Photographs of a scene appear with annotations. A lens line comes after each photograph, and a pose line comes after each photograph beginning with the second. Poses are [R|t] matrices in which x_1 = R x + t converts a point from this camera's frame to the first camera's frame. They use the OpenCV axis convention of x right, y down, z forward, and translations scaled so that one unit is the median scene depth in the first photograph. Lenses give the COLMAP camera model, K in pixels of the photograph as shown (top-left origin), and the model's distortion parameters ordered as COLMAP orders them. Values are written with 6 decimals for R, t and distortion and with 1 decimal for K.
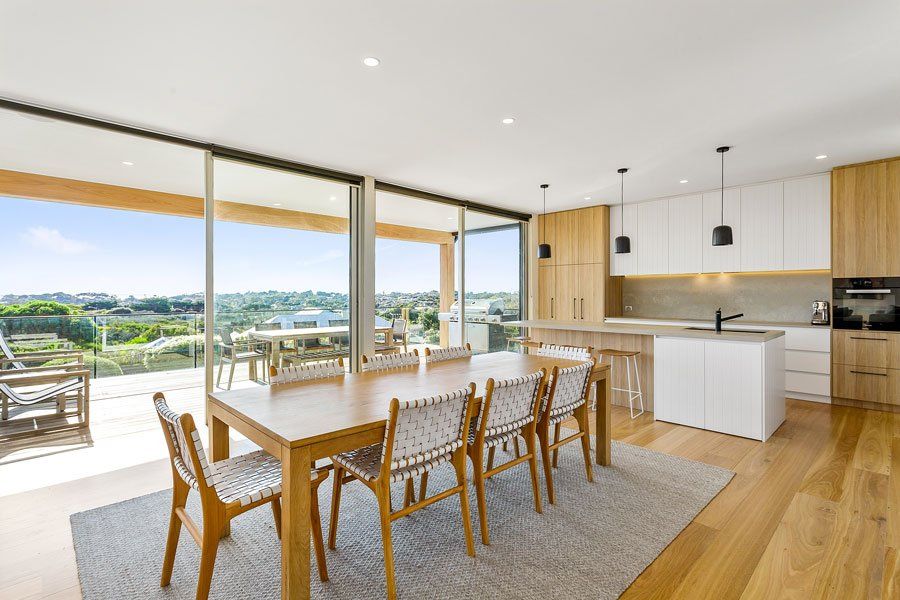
lens RADIAL K [[424.7, 0, 451.7], [0, 424.7, 296.3], [0, 0, 1]] dist [-0.002641, -0.000438]
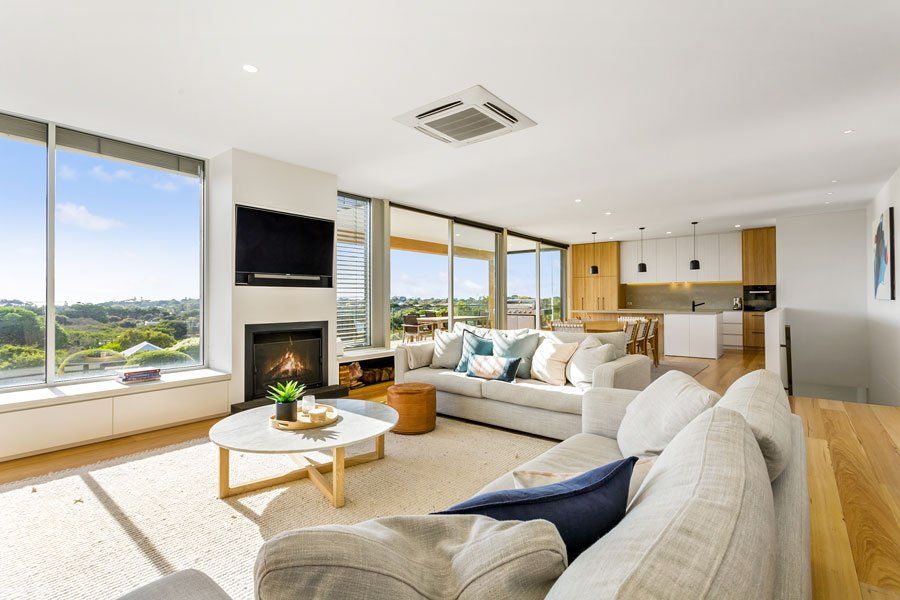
lens RADIAL K [[424.7, 0, 447.7], [0, 424.7, 298.8], [0, 0, 1]] dist [-0.002641, -0.000438]
pose [[0.991966, -0.004283, 0.126429, -0.658376], [0.005131, 0.999966, -0.006384, 0.022795], [-0.126398, 0.006982, 0.991955, -0.721264]]
